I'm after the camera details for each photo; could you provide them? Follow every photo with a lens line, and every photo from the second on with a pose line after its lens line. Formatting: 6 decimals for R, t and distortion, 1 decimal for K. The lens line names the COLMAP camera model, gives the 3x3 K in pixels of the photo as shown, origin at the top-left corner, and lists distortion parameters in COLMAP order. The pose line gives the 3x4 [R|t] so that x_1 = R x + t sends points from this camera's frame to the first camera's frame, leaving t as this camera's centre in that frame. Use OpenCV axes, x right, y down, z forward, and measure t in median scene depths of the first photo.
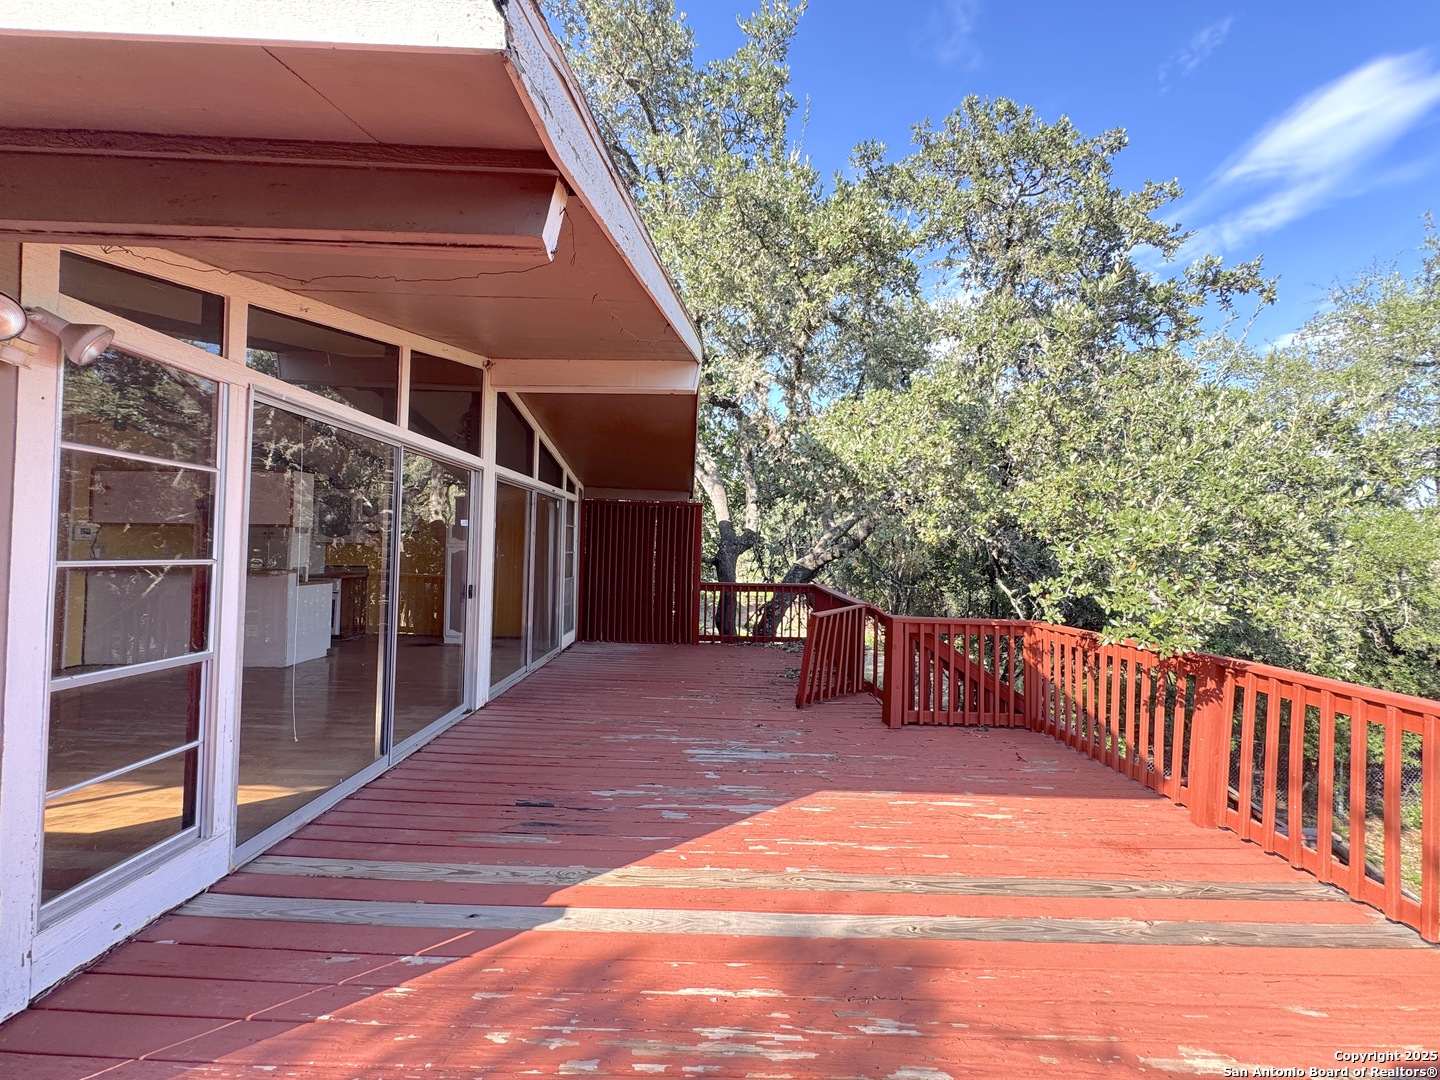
lens RADIAL K [[573.8, 0, 720.0], [0, 573.8, 540.0], [0, 0, 1]] dist [-0.003386, 0.001281]
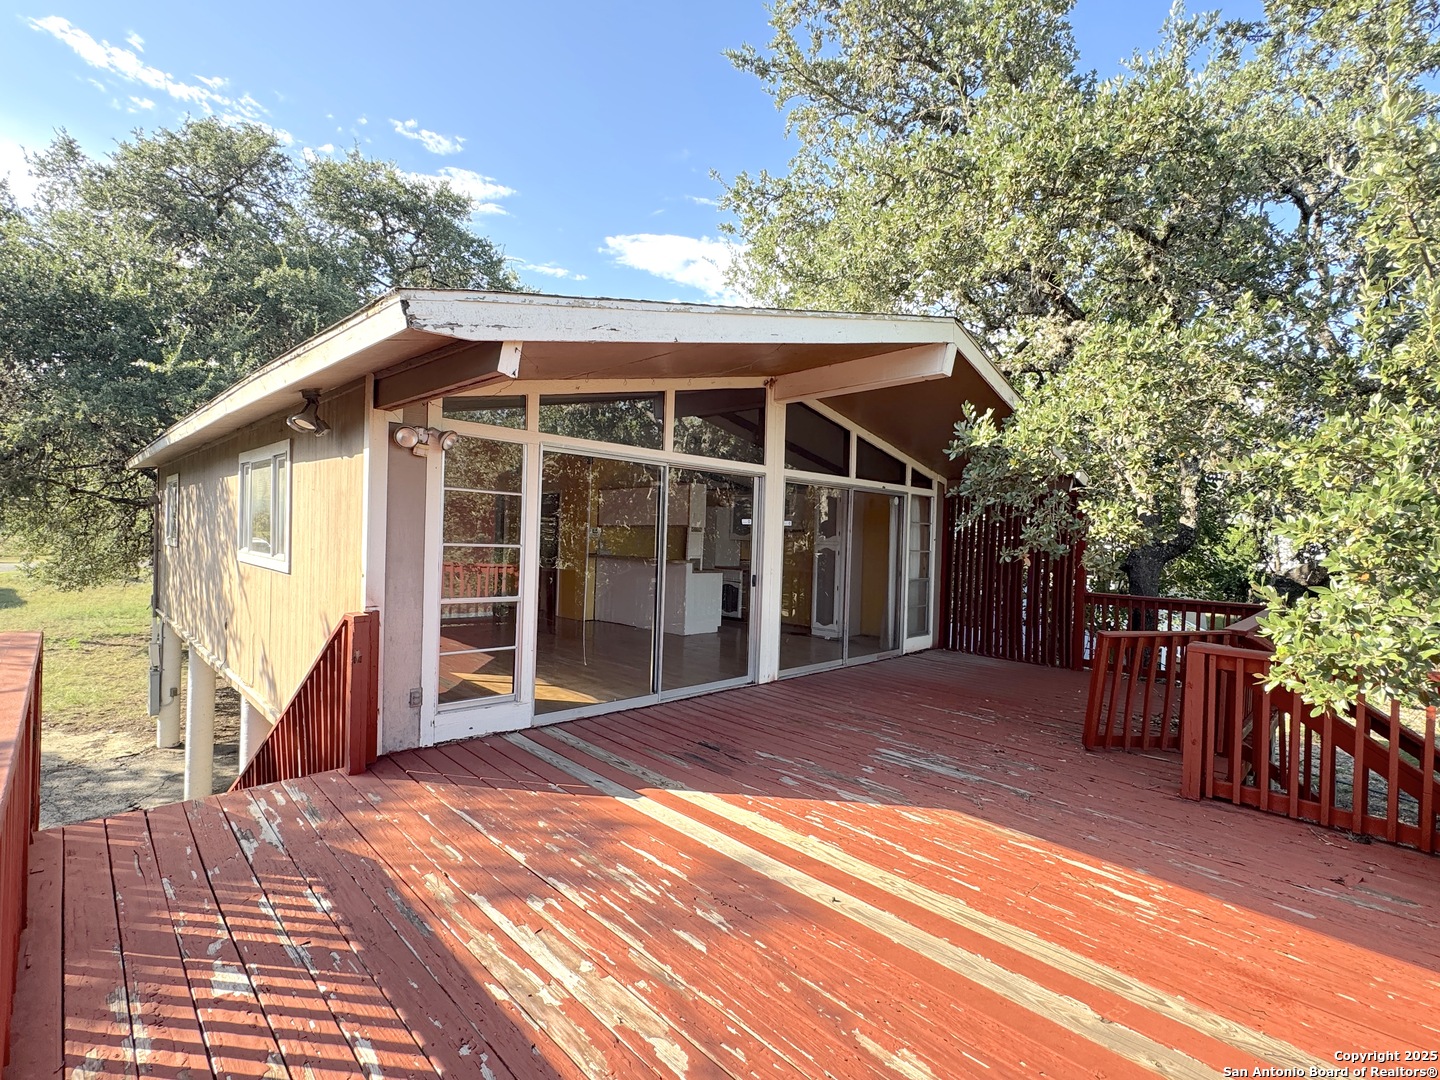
lens RADIAL K [[676.8, 0, 720.0], [0, 676.8, 540.0], [0, 0, 1]] dist [-0.000668, 0.000434]
pose [[0.699529, 0.003091, -0.714598, 0.664368], [-0.005174, 0.999986, -0.000739, 0.011857], [0.714586, 0.004214, 0.699535, -0.014013]]
